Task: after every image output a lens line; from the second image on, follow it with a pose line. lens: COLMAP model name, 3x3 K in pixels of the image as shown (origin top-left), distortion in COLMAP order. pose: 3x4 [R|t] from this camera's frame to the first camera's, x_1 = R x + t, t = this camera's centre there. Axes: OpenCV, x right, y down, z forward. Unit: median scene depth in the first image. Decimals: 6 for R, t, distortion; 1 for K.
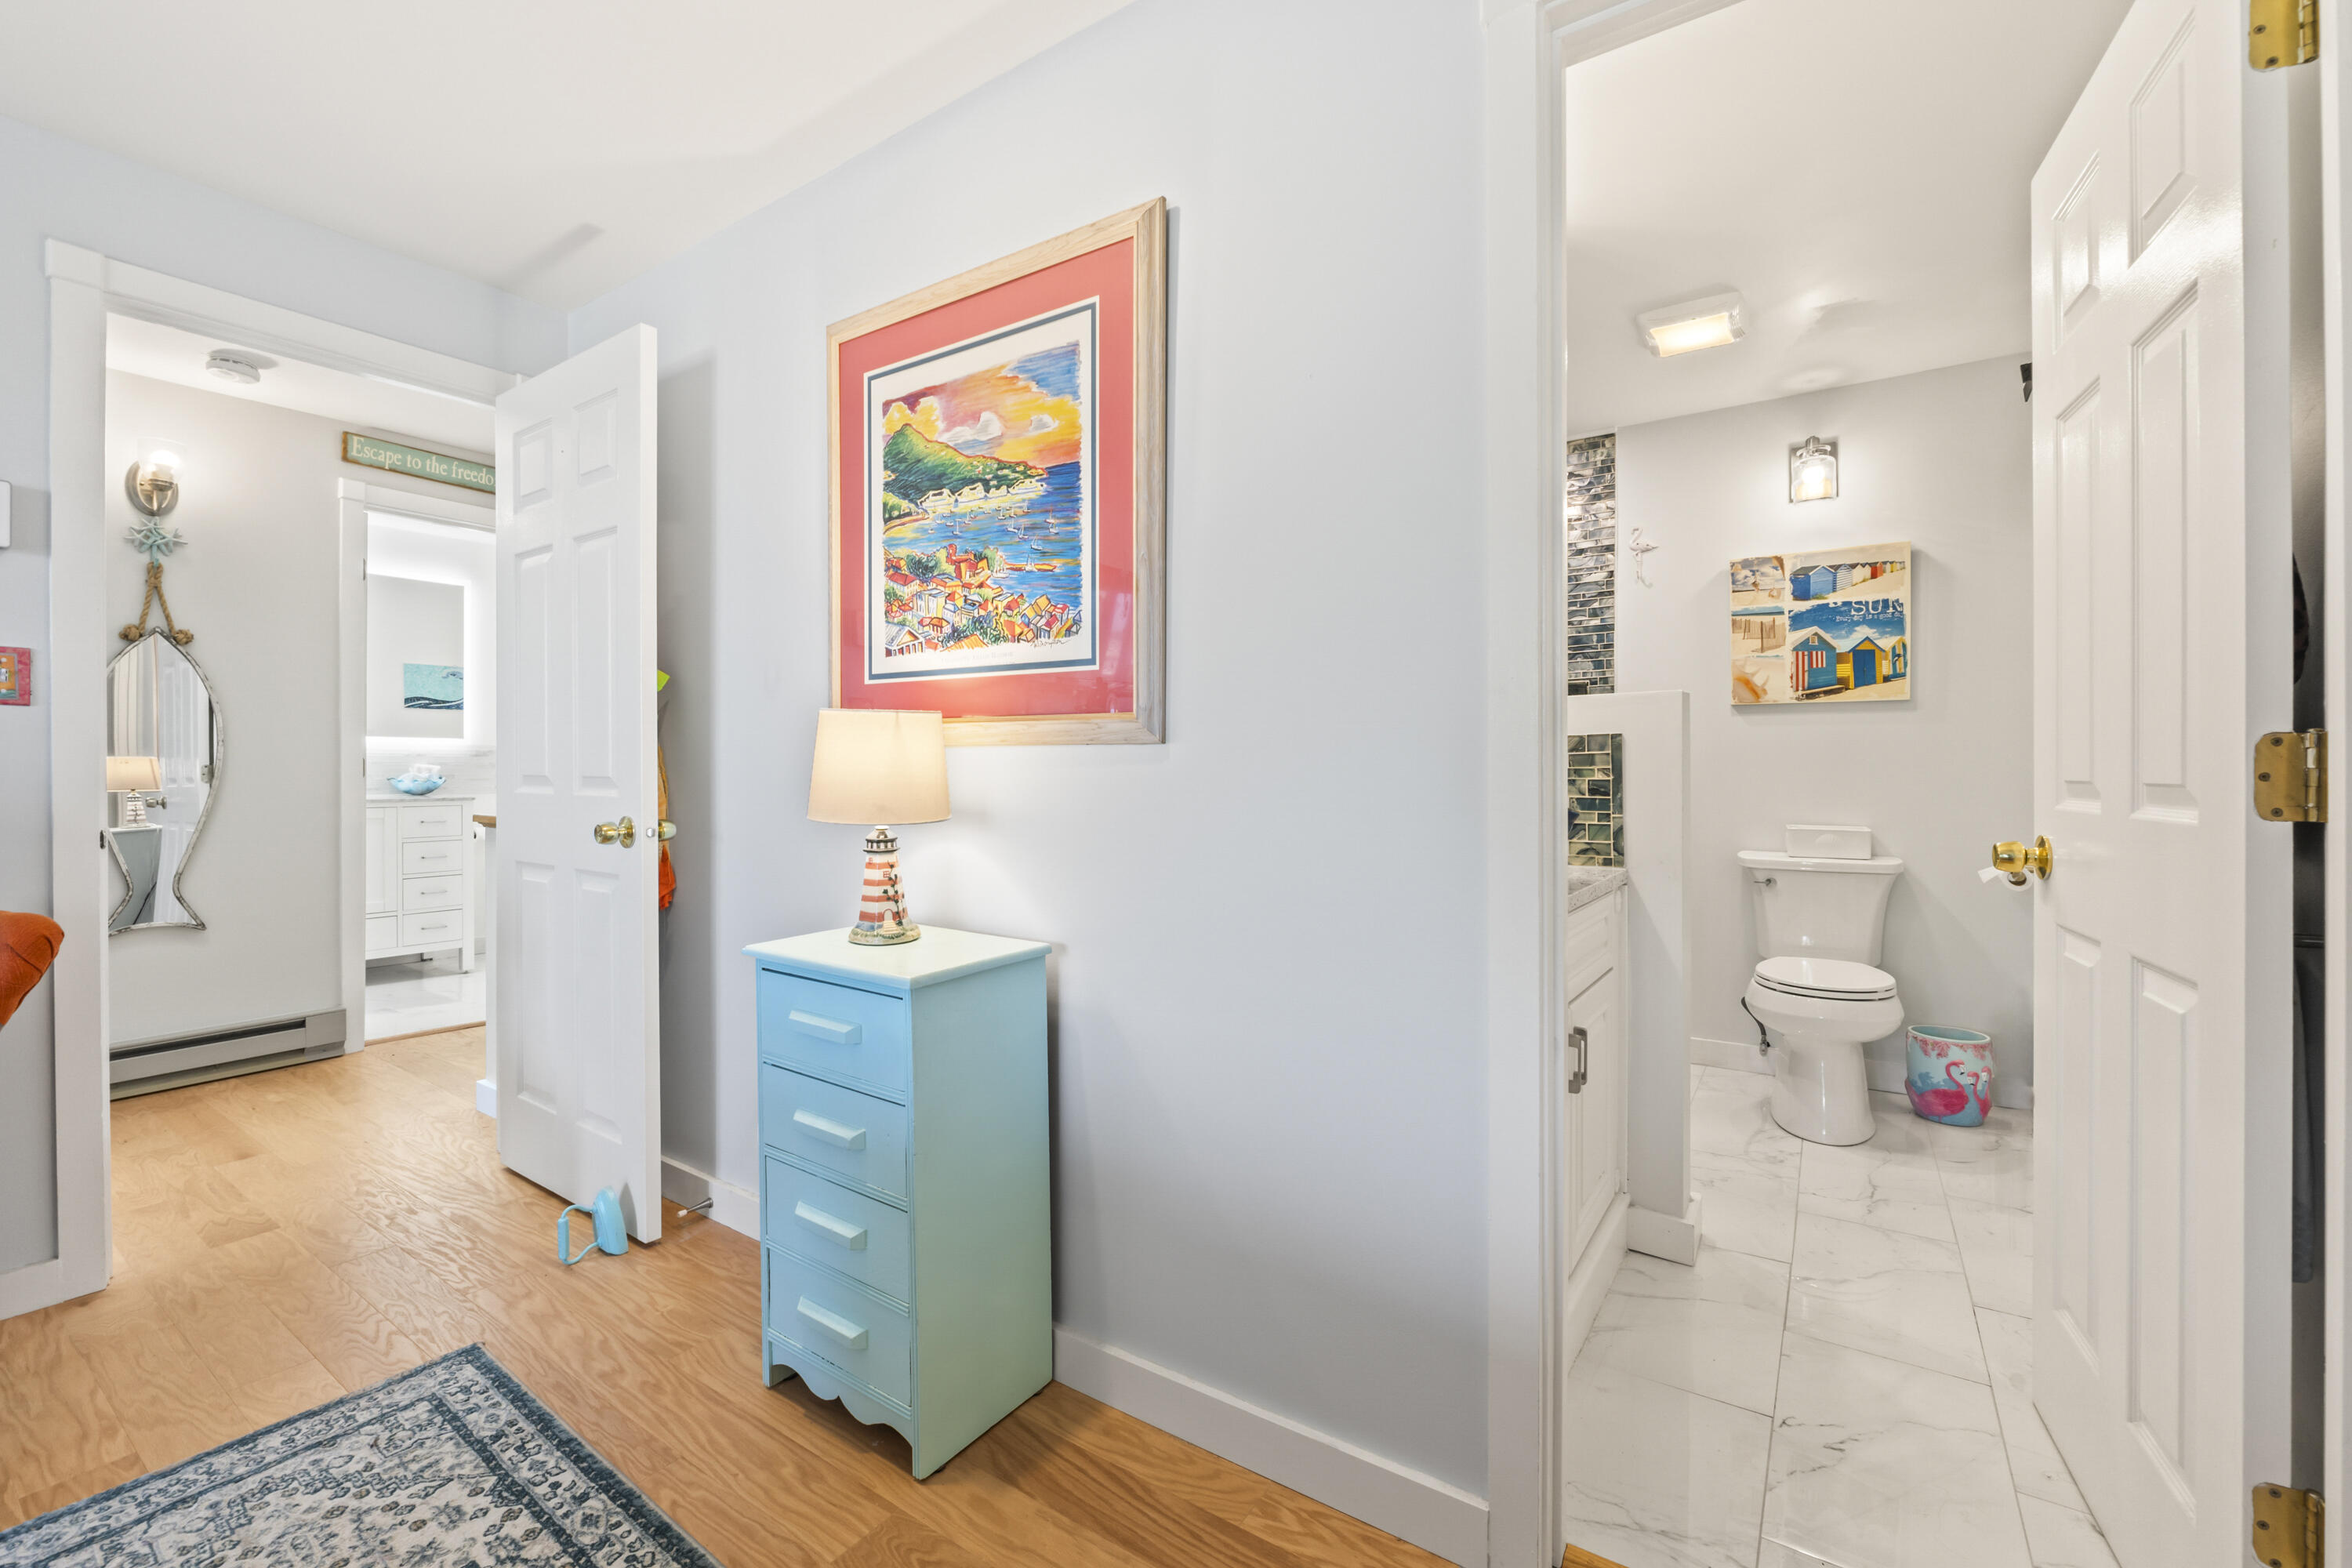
lens RADIAL K [[989.3, 0, 1163.5], [0, 989.3, 777.0], [0, 0, 1]] dist [-0.008786, 0.000204]
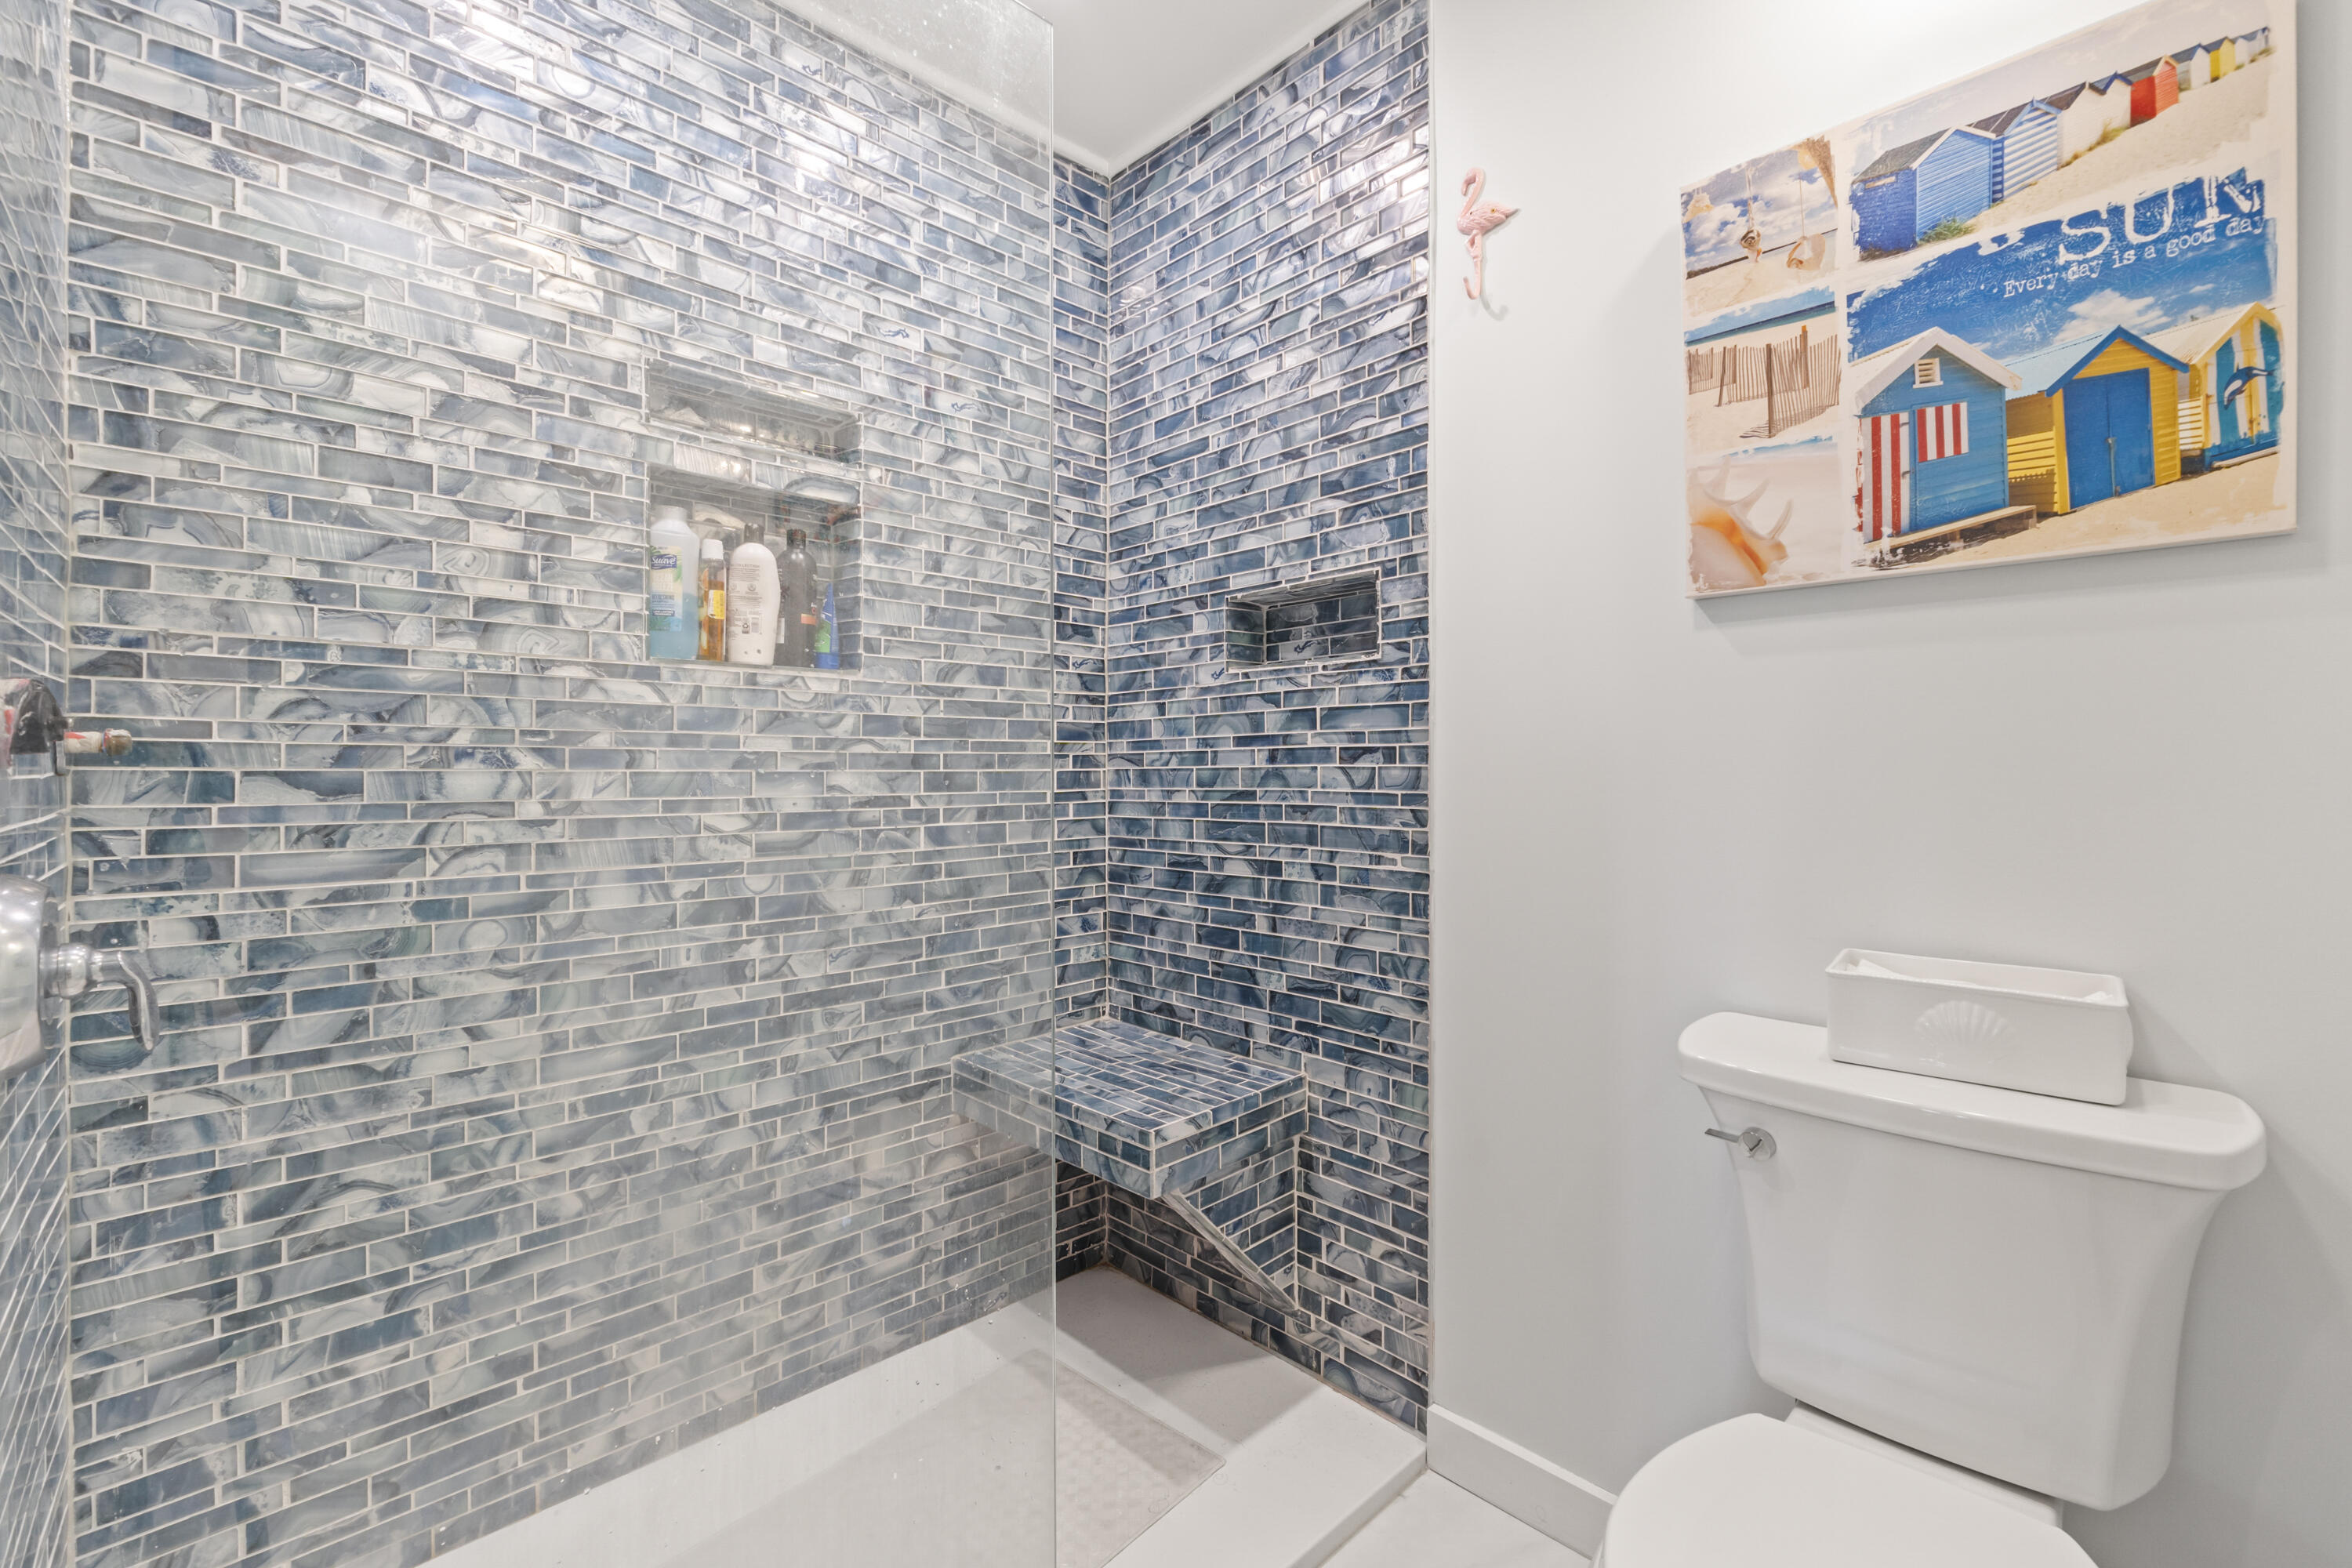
lens RADIAL K [[989.3, 0, 1178.9], [0, 989.3, 774.5], [0, 0, 1]] dist [-0.008786, 0.000204]
pose [[0.978134, -0.003042, -0.207952, 0.504639], [0.003681, 0.999990, 0.002686, -0.012405], [0.207942, -0.003393, 0.978135, 0.660813]]
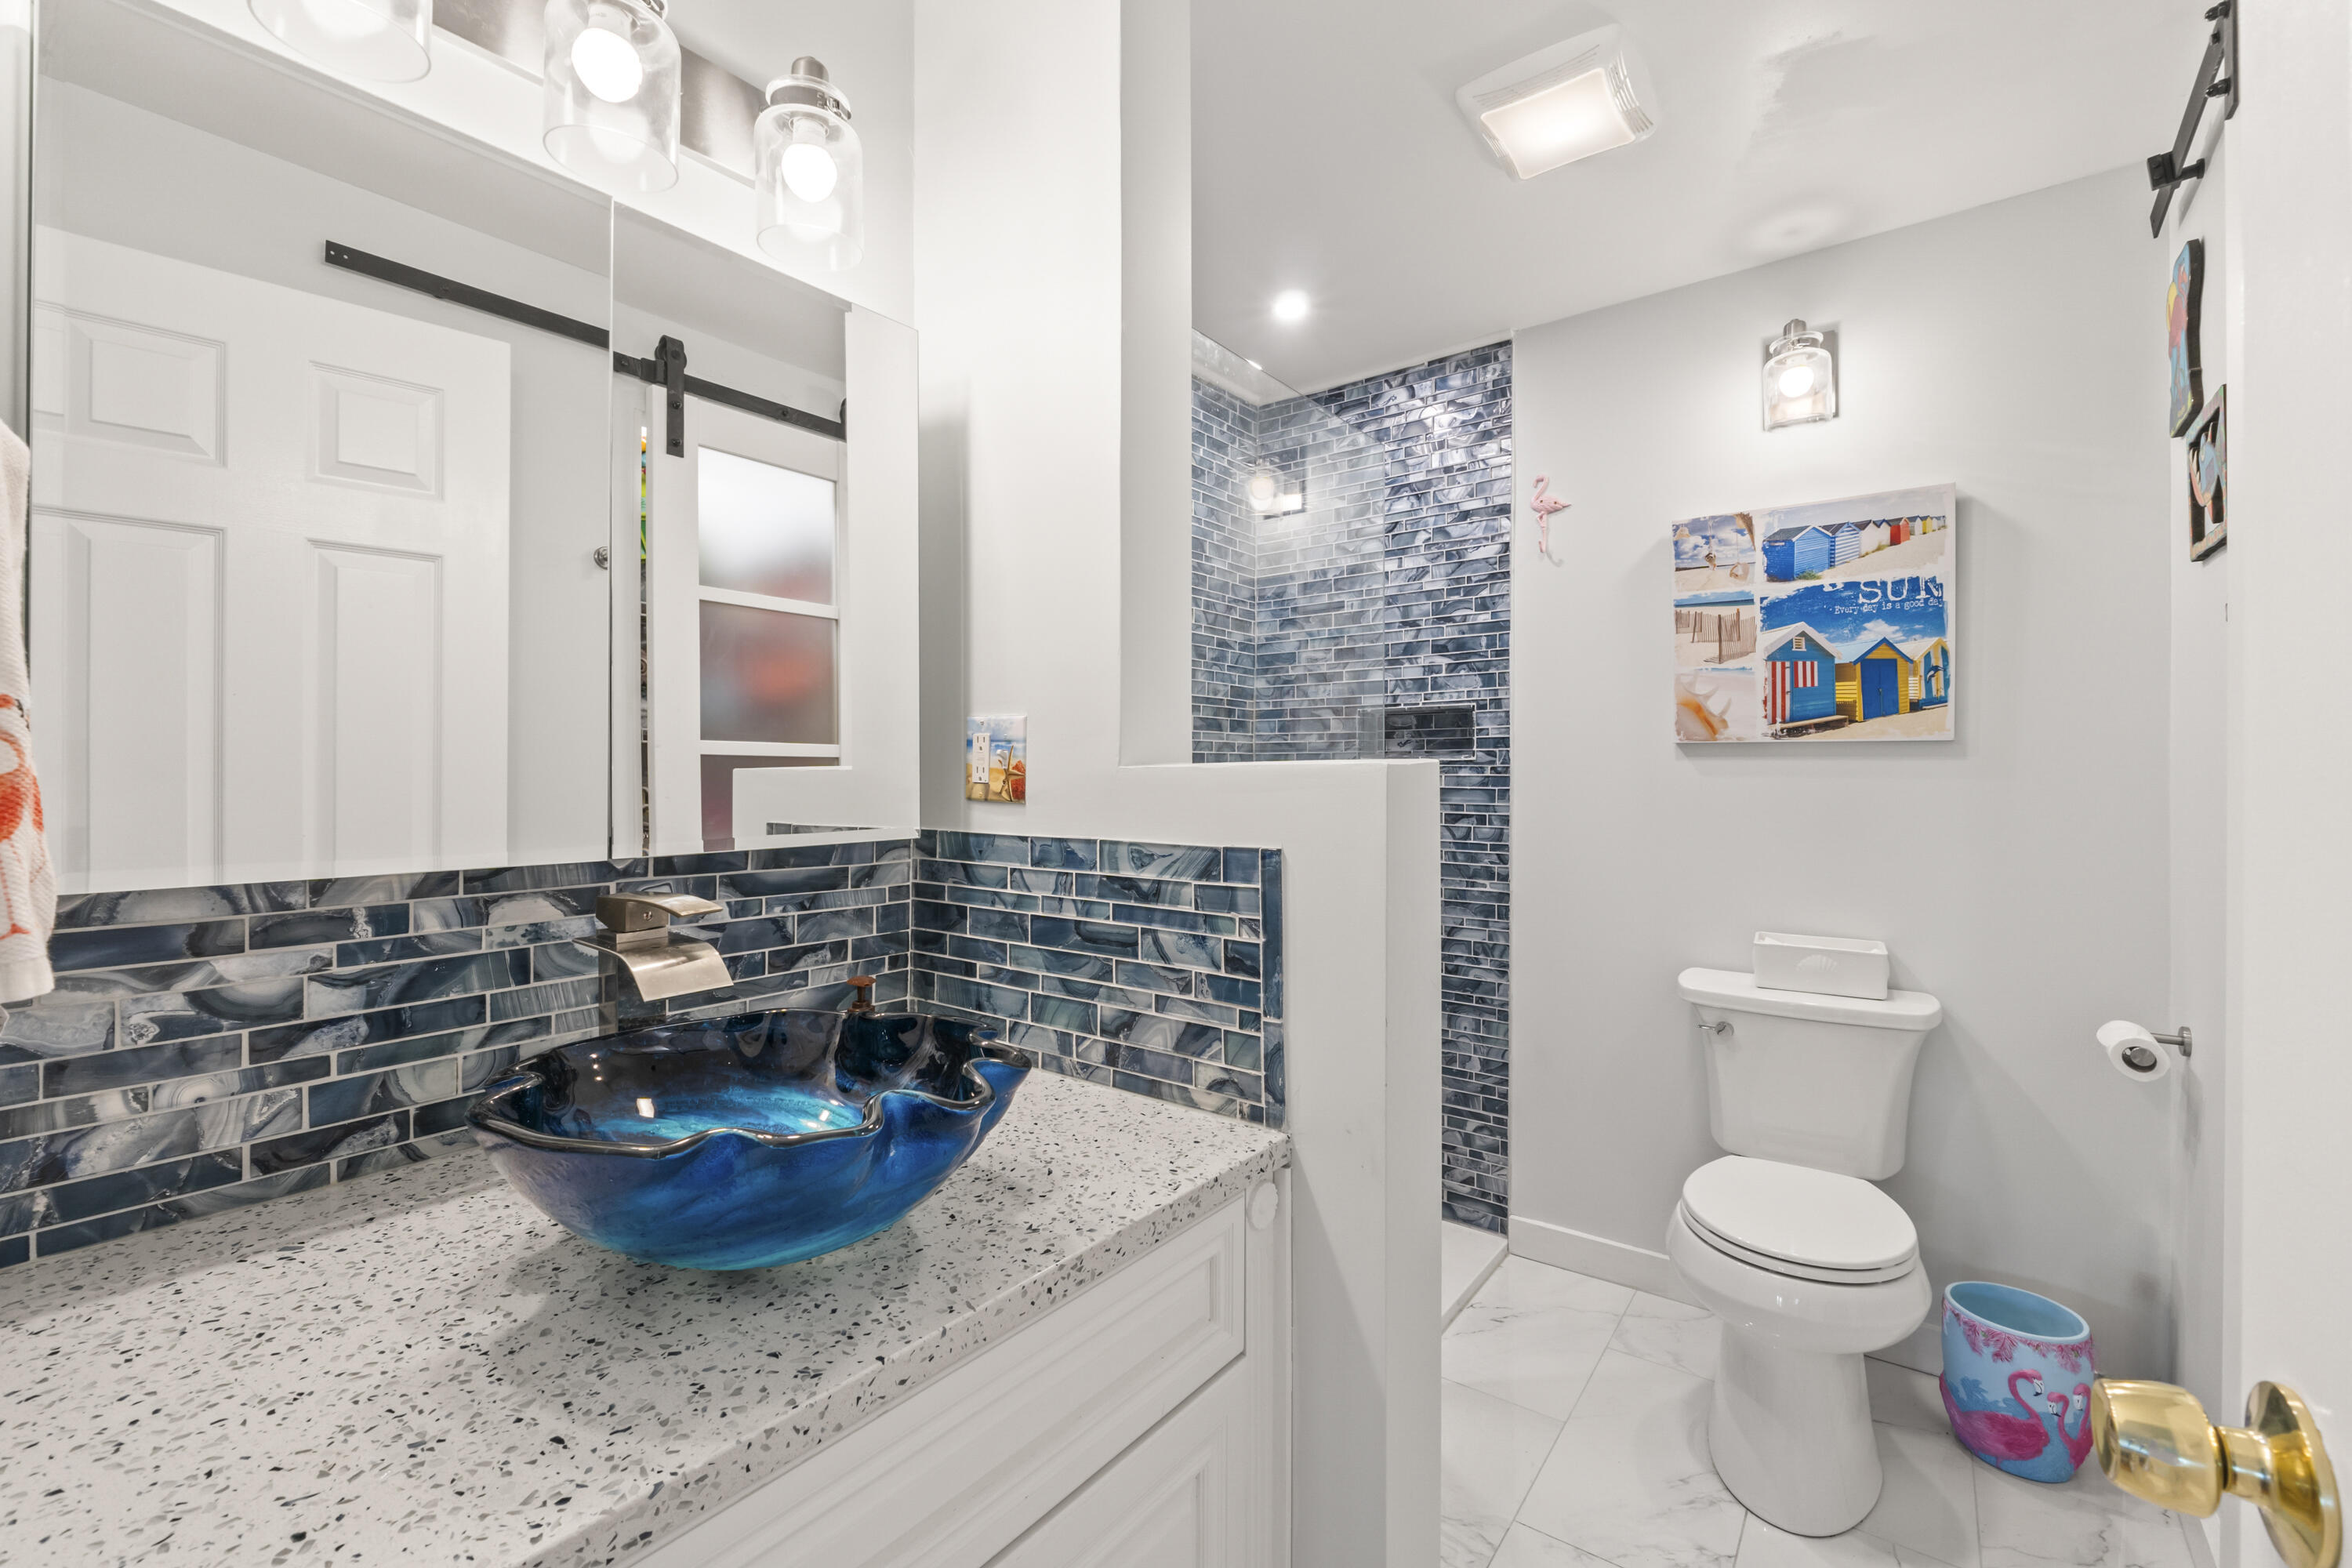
lens RADIAL K [[989.3, 0, 1172.8], [0, 989.3, 775.0], [0, 0, 1]] dist [-0.008786, 0.000204]
pose [[0.998557, 0.001909, -0.053668, 0.300497], [-0.001993, 0.999997, -0.001508, -0.054433], [0.053665, 0.001613, 0.998558, 0.356086]]
